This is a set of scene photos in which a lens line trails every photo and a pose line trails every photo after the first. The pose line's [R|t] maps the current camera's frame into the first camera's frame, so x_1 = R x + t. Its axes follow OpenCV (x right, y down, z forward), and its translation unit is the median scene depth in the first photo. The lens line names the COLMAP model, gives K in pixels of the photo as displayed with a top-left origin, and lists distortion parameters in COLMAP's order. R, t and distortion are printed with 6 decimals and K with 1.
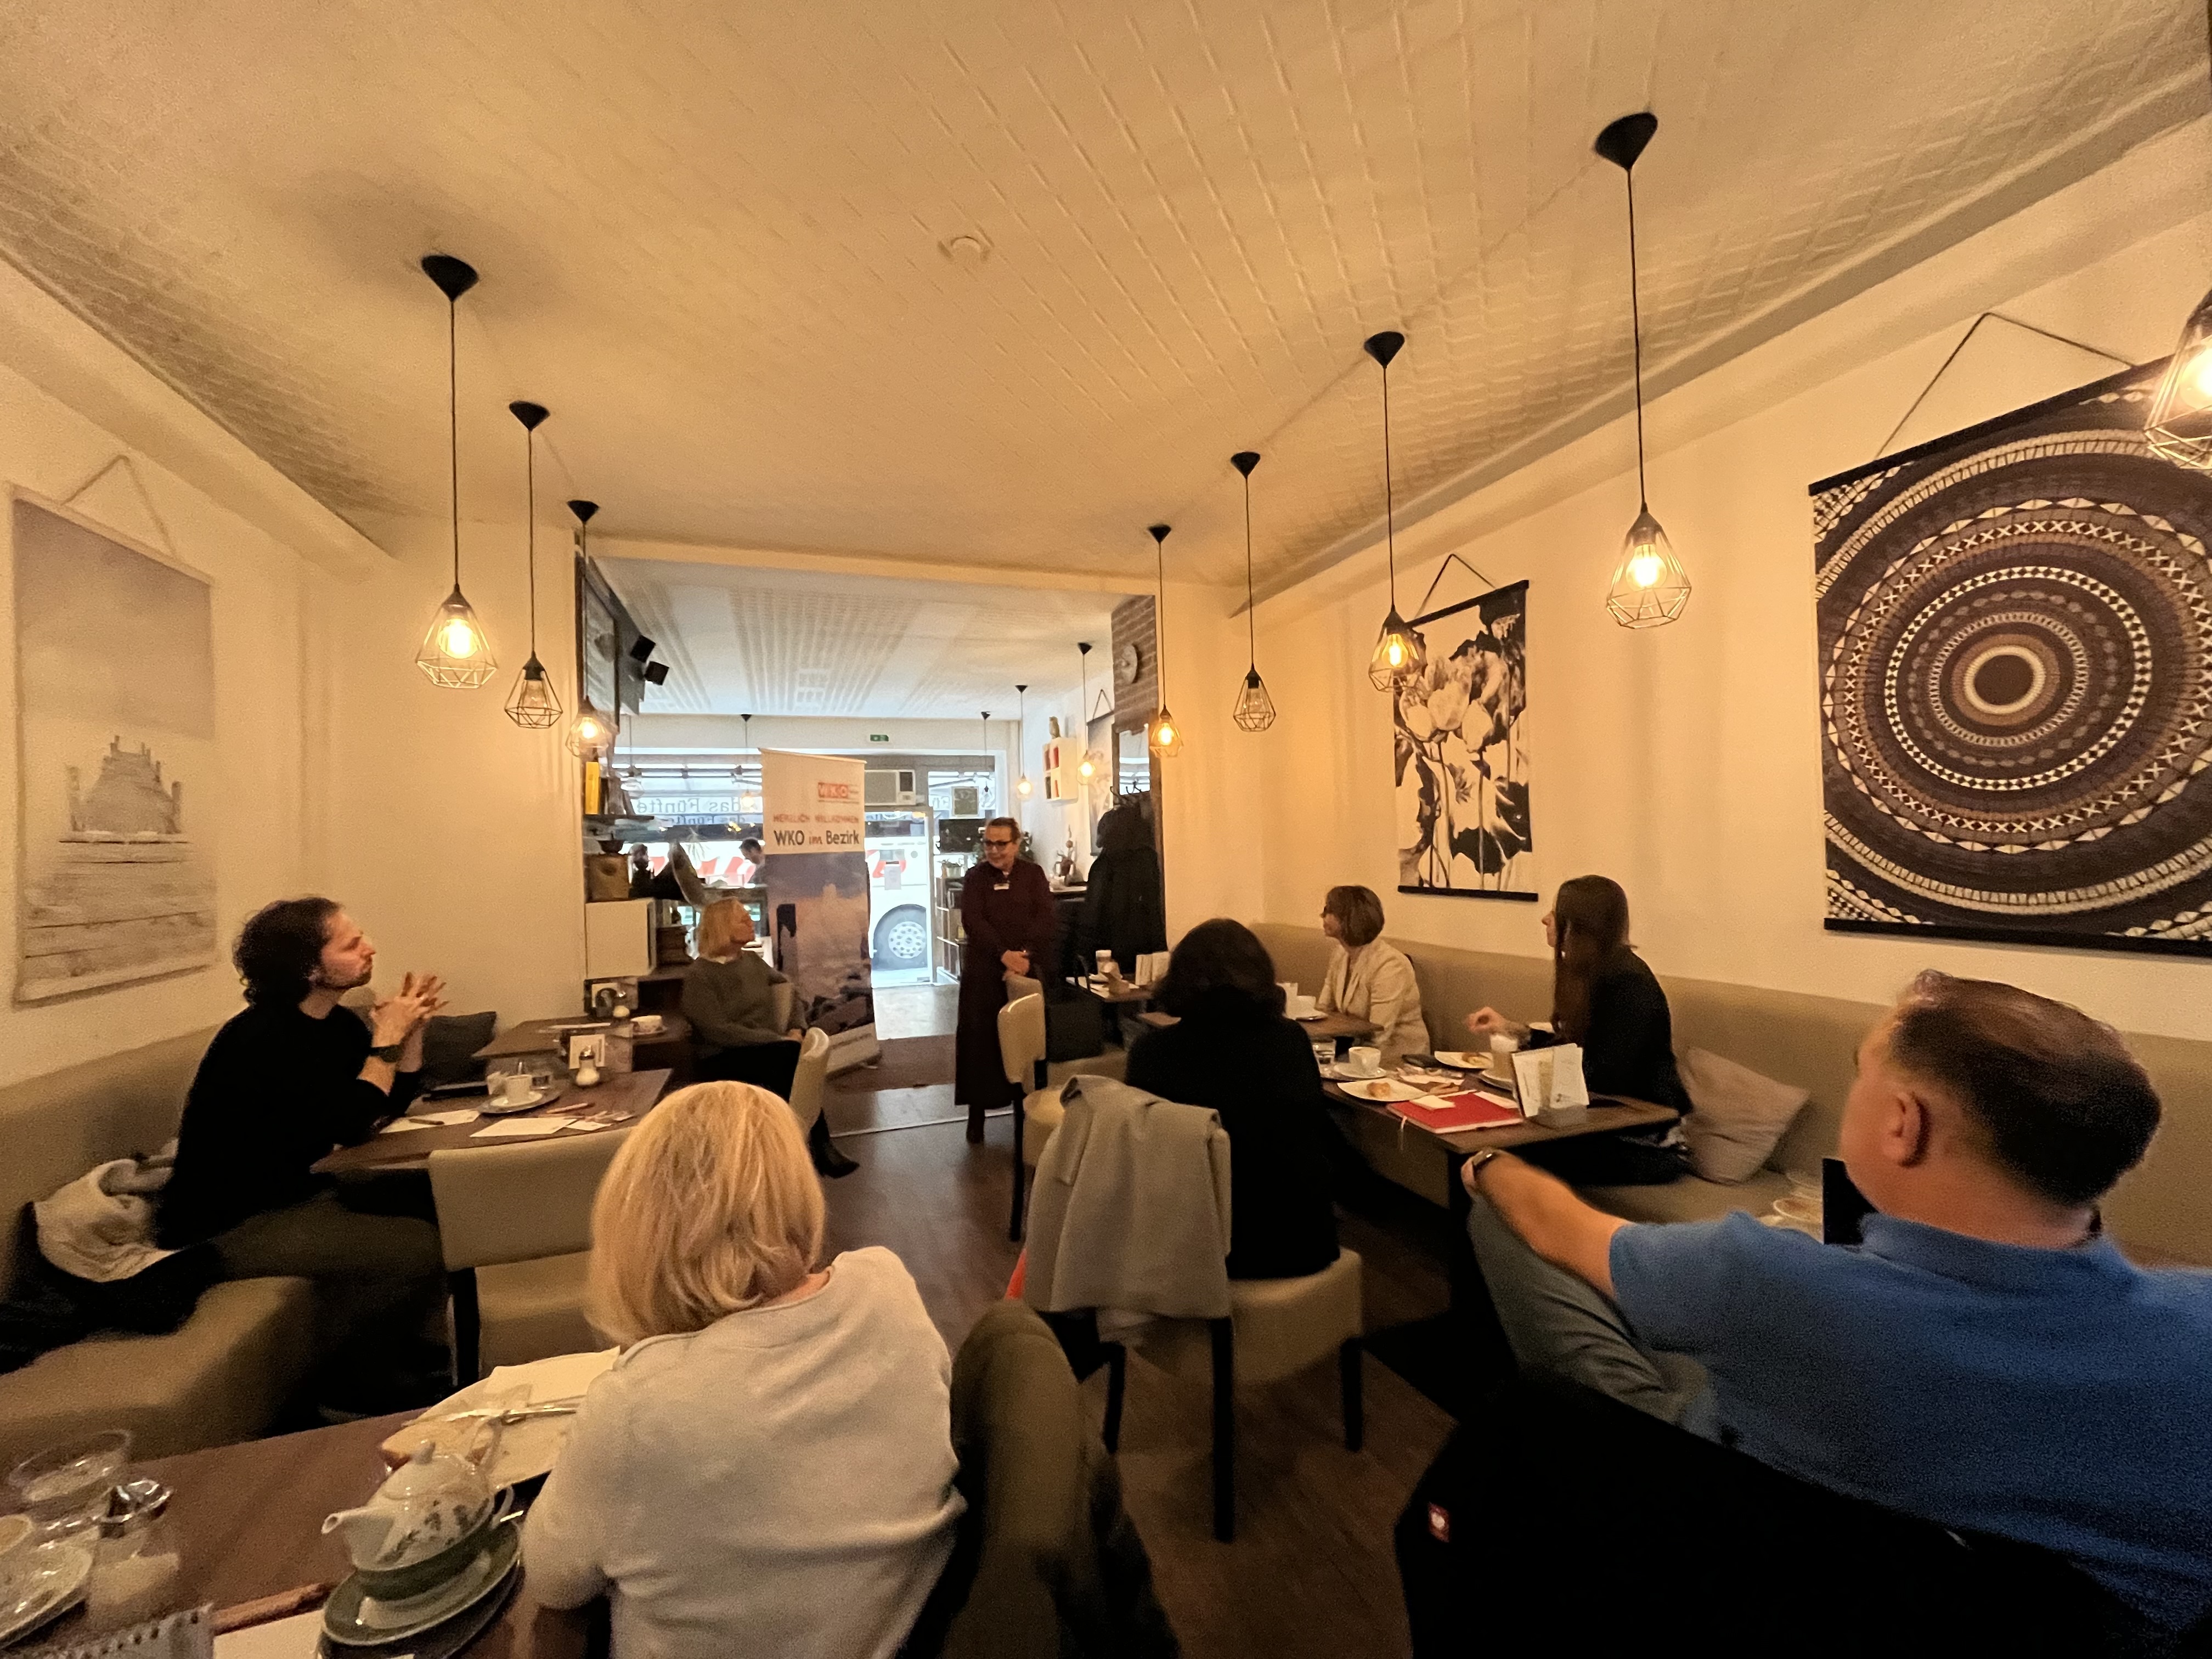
lens RADIAL K [[885.4, 0, 1099.3], [0, 885.4, 833.2], [0, 0, 1]] dist [-0.007113, 0.000624]
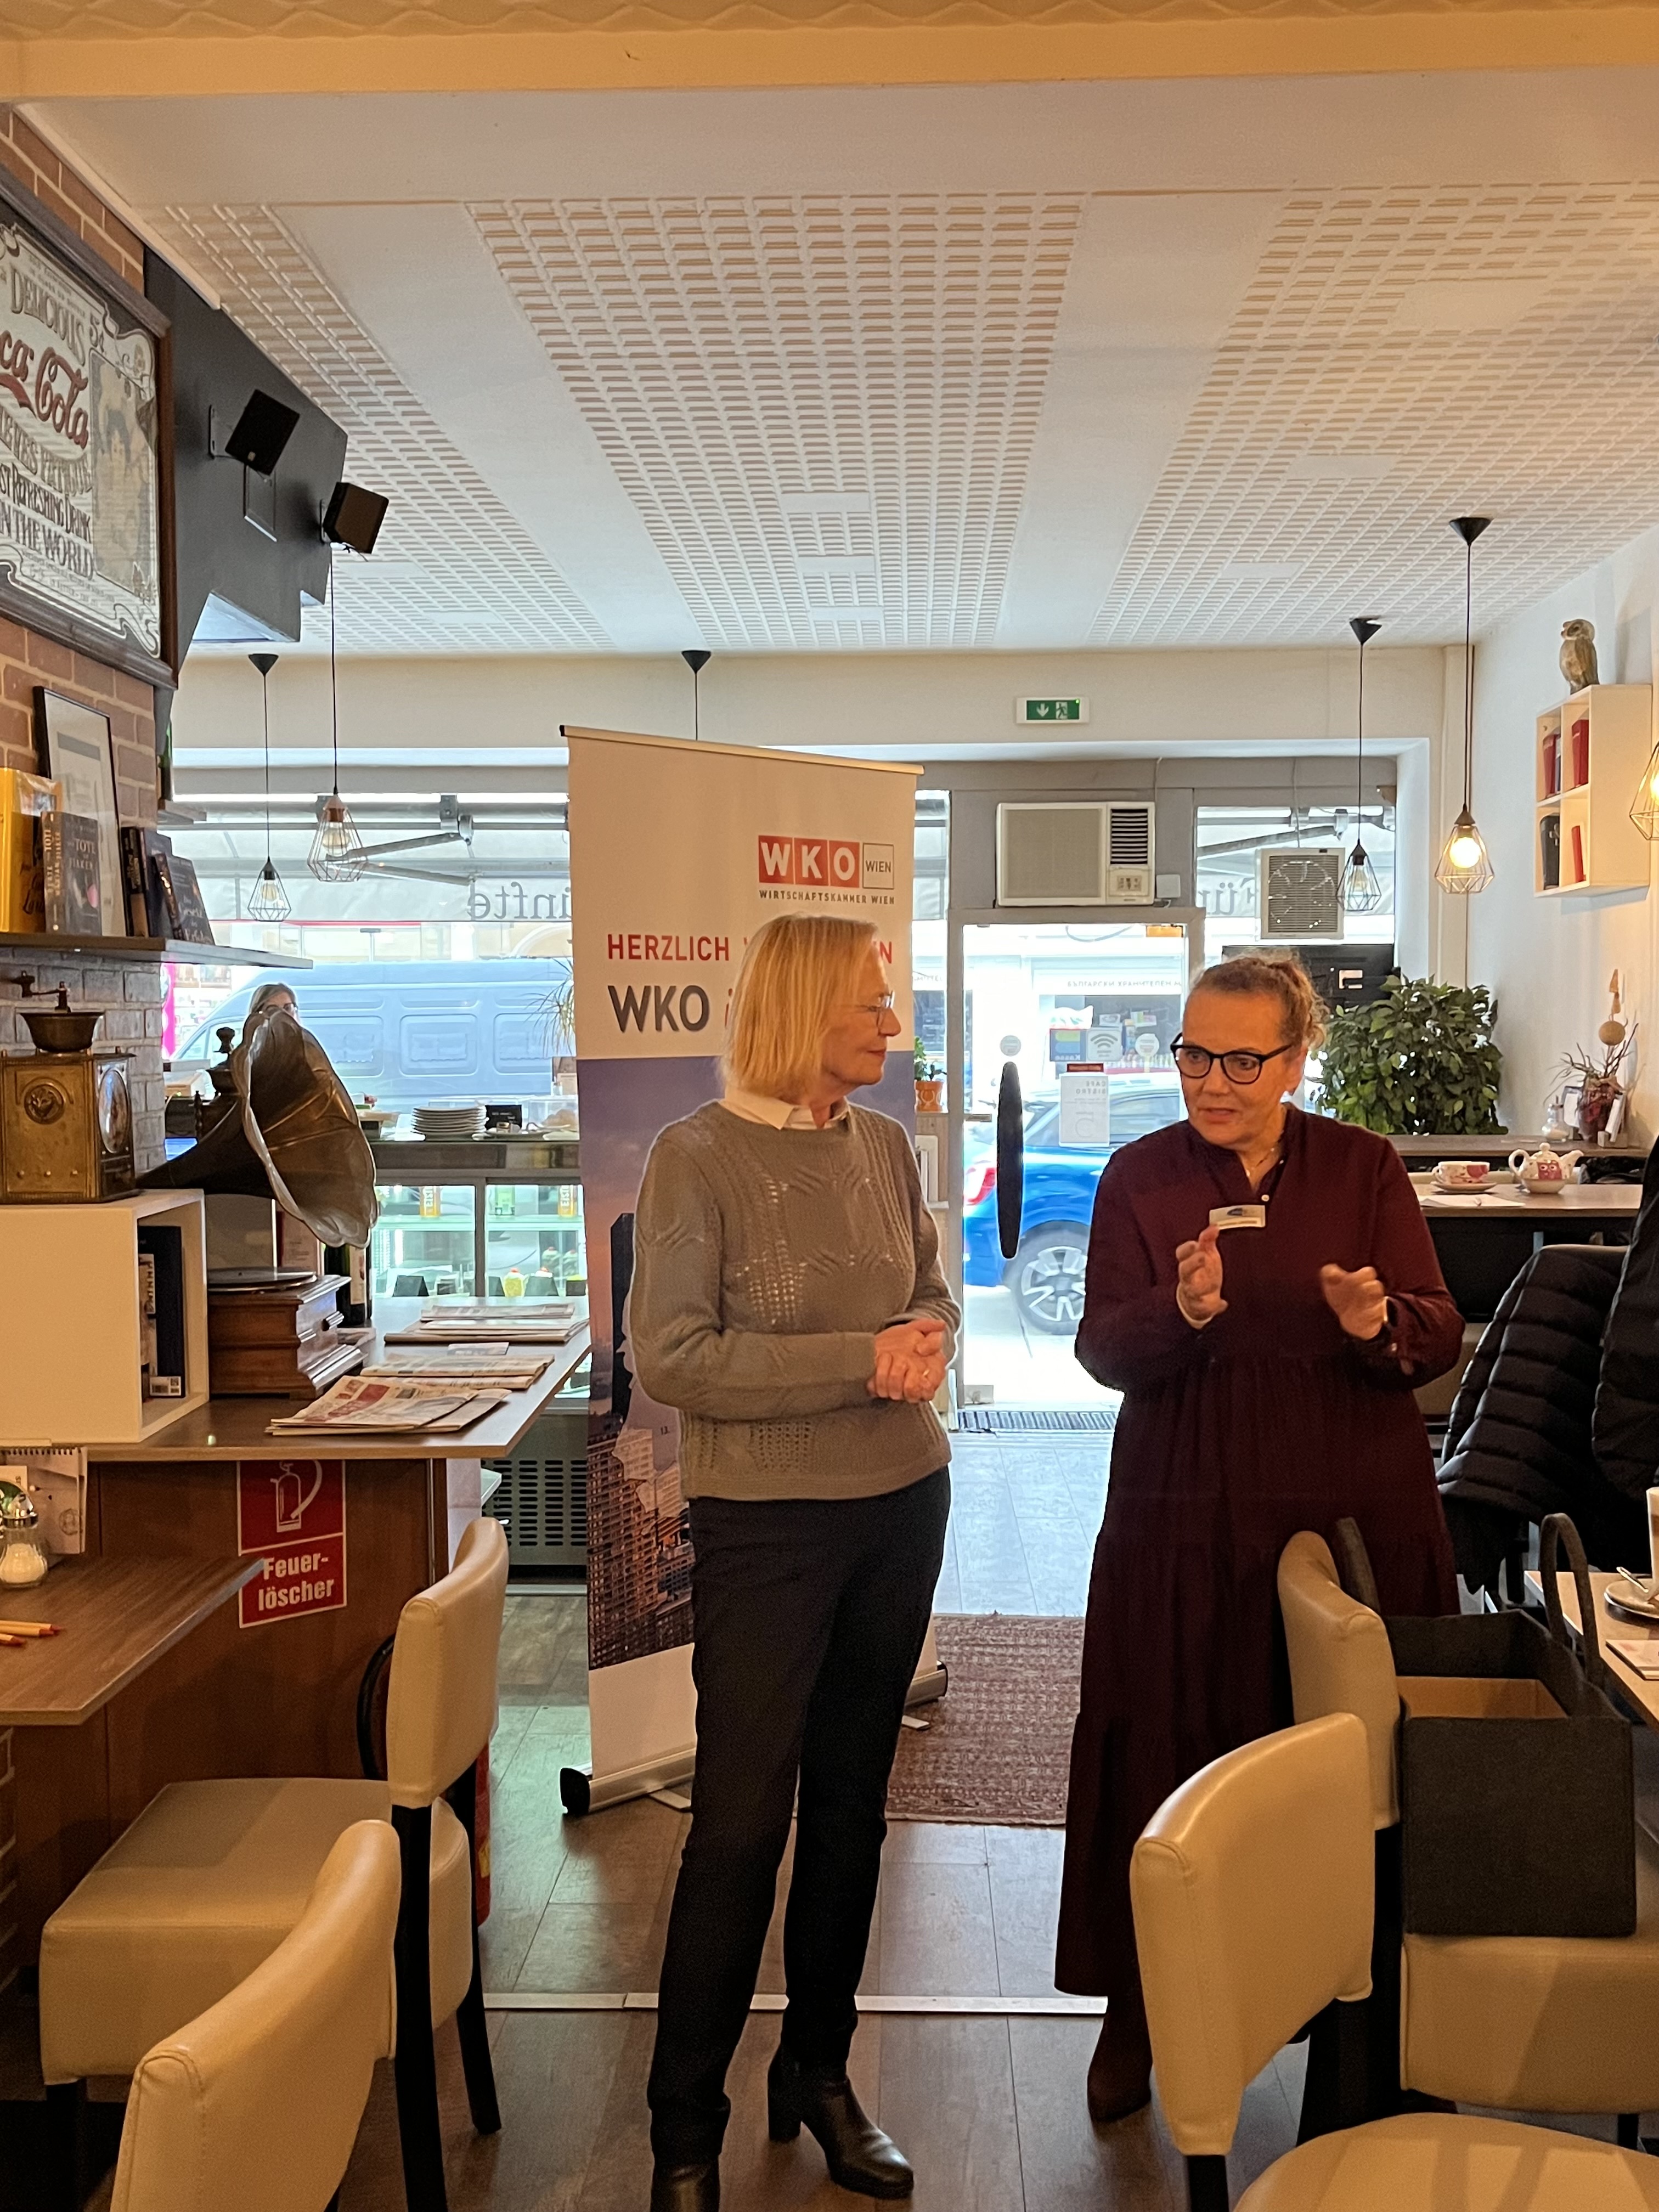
lens RADIAL K [[2225.4, 0, 844.7], [0, 2225.4, 1139.5], [0, 0, 1]] dist [0.039783, 0.000000]
pose [[0.927686, 0.045284, -0.370604, 0.020146], [-0.017442, 0.996790, 0.078139, -0.016870], [0.372953, -0.066025, 0.925498, 0.394995]]
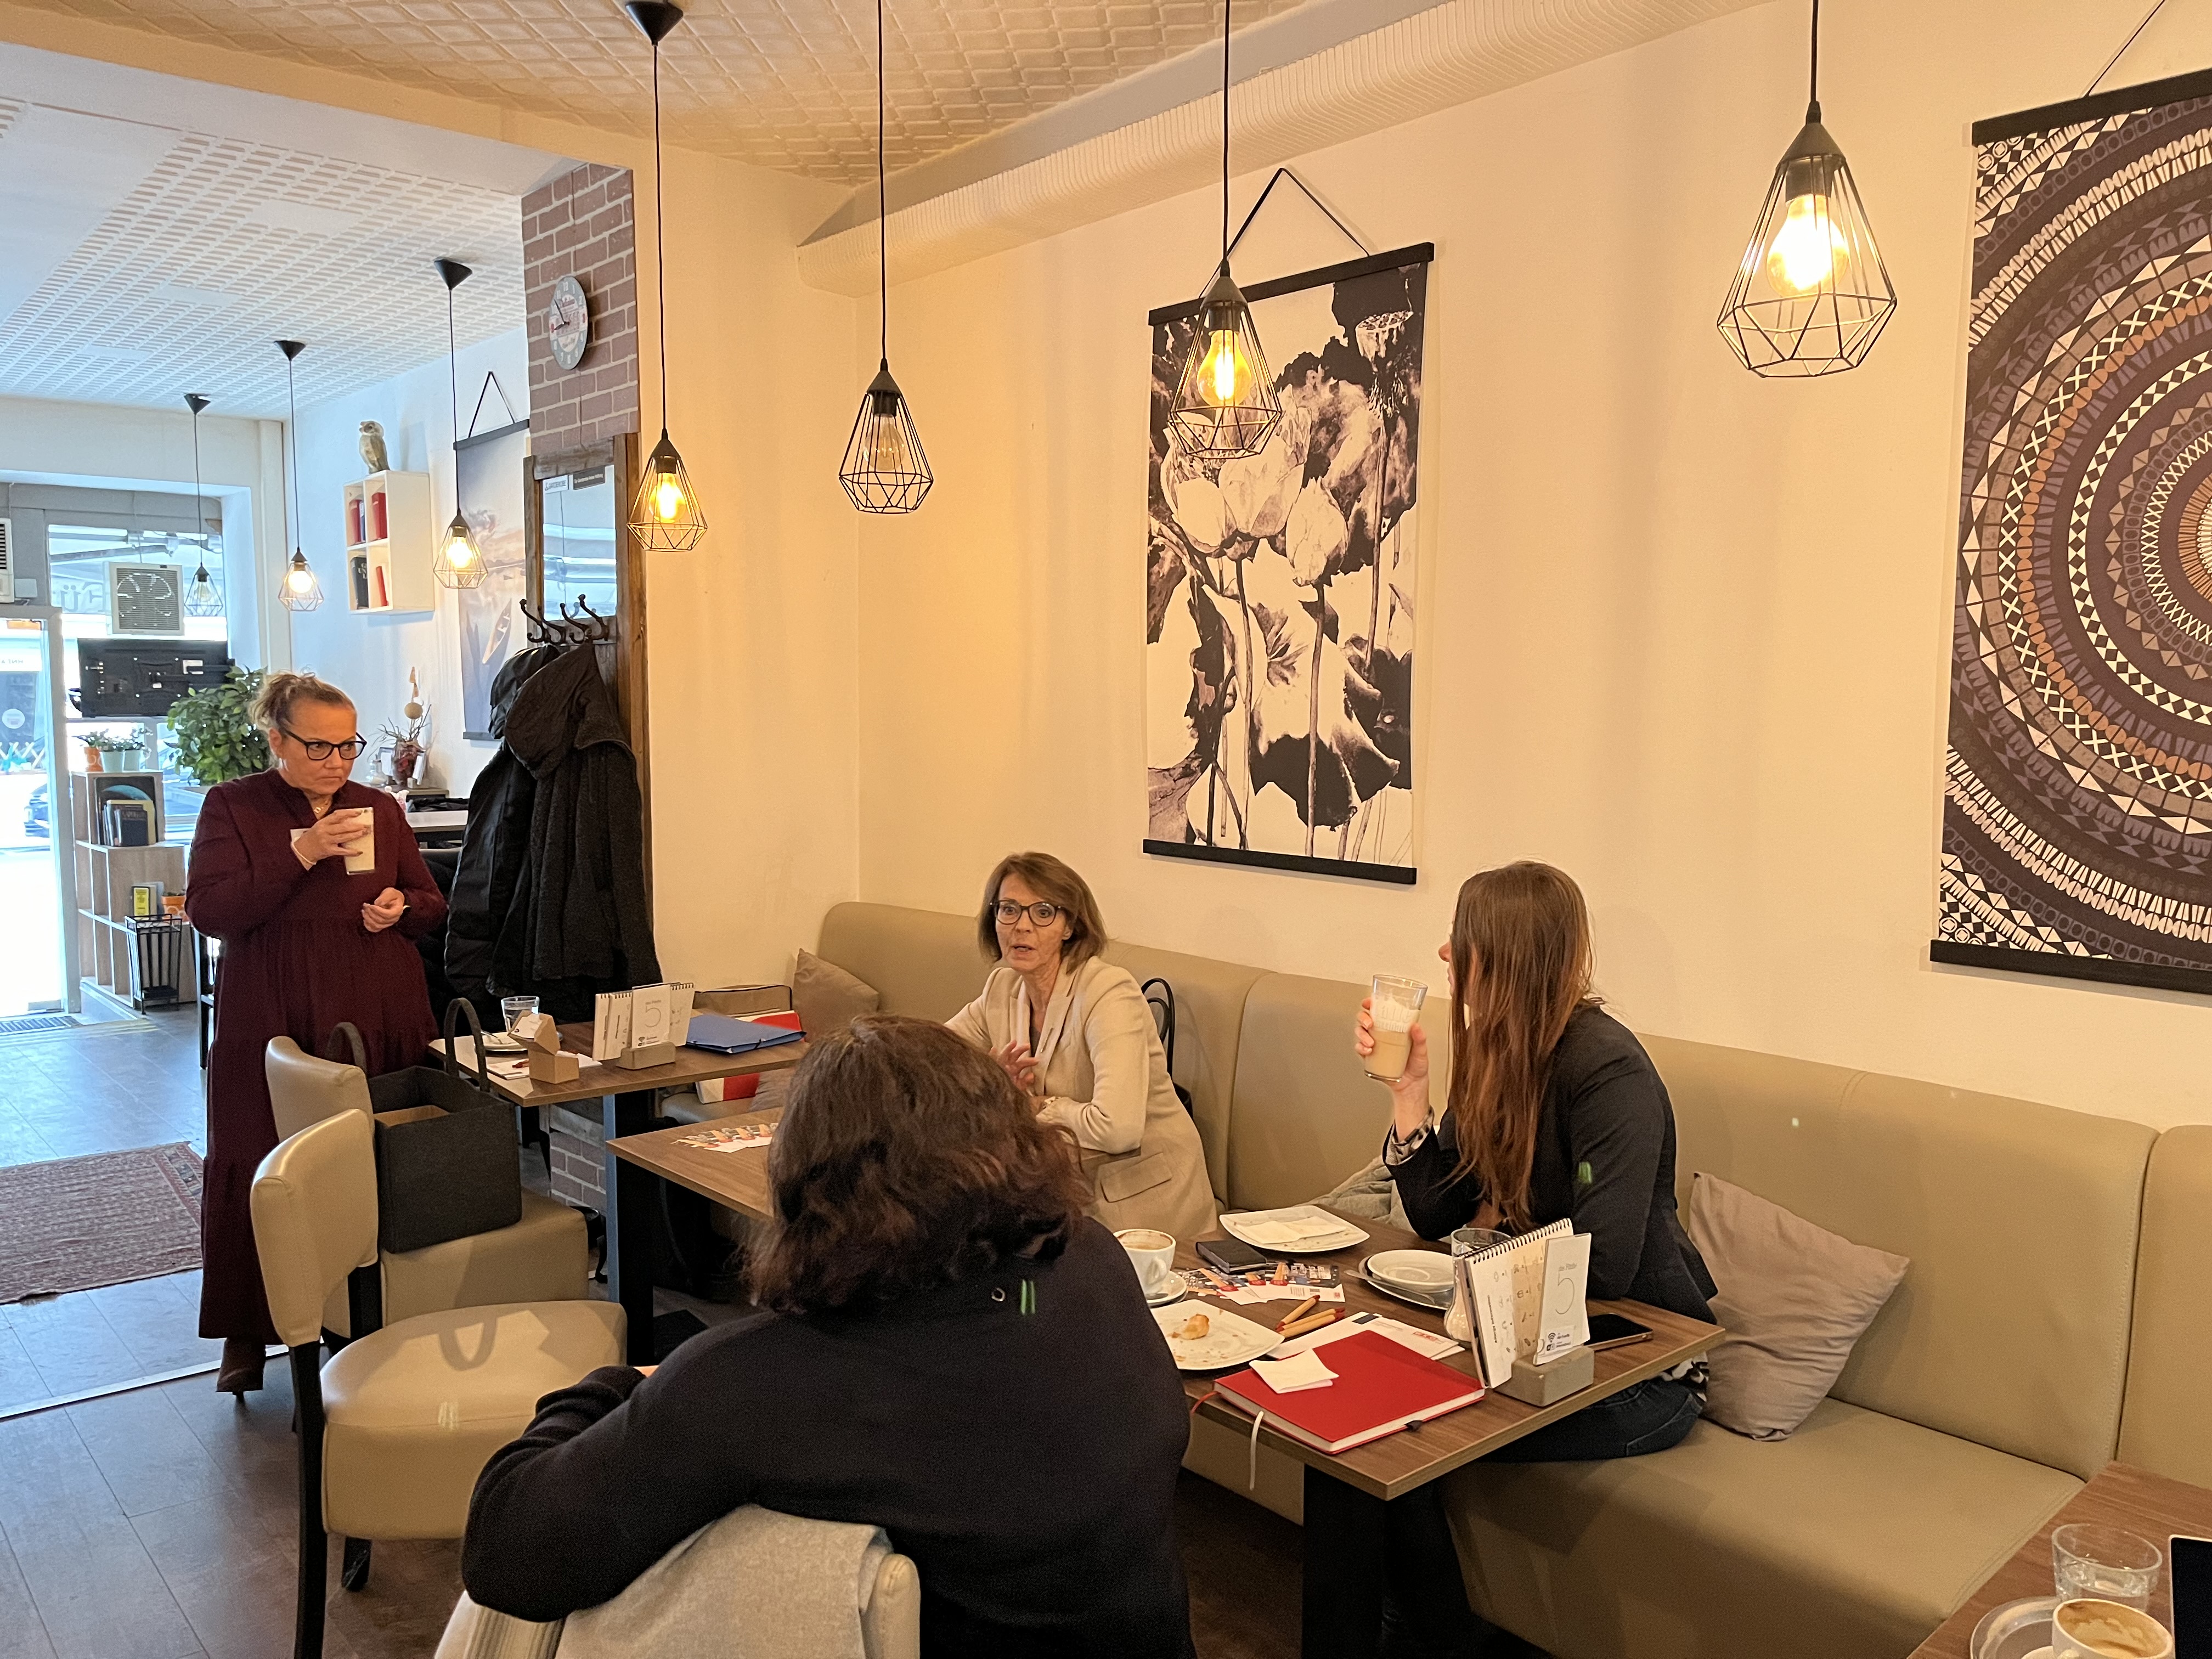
lens RADIAL K [[1663.5, 0, 1117.8], [0, 1663.5, 845.8], [0, 0, 1]] dist [0.061709, -0.088014]
pose [[0.931733, -0.001150, 0.363142, -0.021991], [-0.035424, 0.994938, 0.094040, -0.029367], [-0.361412, -0.100484, 0.926976, 0.145305]]
